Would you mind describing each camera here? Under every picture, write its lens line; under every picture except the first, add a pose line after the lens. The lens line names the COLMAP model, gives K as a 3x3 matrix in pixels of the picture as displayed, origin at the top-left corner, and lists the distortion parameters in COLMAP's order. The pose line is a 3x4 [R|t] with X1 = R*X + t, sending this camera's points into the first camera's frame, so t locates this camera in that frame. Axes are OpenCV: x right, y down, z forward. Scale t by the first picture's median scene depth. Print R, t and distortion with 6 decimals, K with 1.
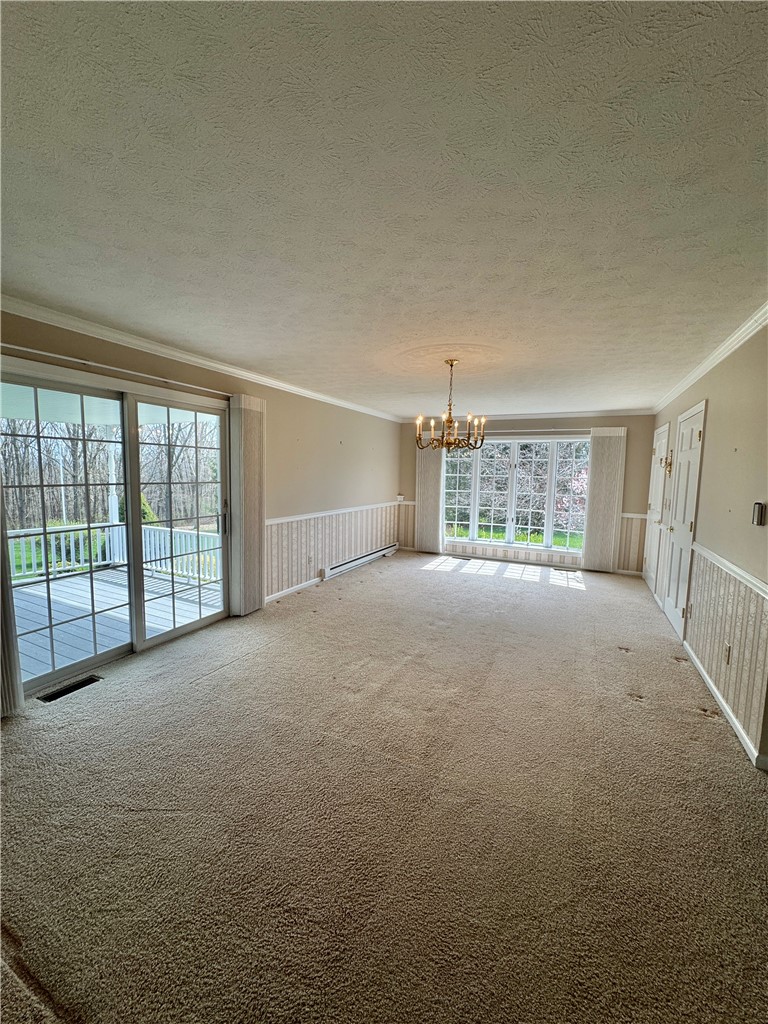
lens RADIAL K [[408.5, 0, 383.3], [0, 408.5, 511.7], [0, 0, 1]] dist [-0.003101, 0.001198]
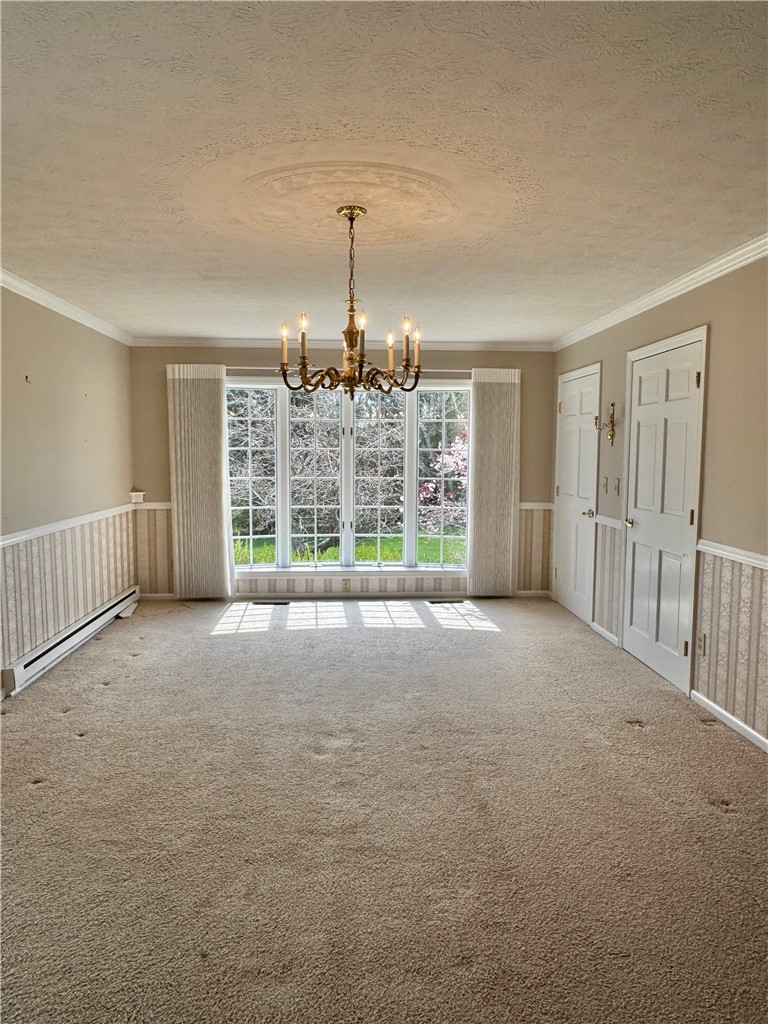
lens RADIAL K [[684.7, 0, 382.9], [0, 684.7, 512.5], [0, 0, 1]] dist [-0.006555, 0.000648]
pose [[0.874035, -0.061077, 0.482008, -0.129418], [0.061632, 0.997991, 0.014700, -0.010626], [-0.481938, 0.016859, 0.876043, 0.162570]]
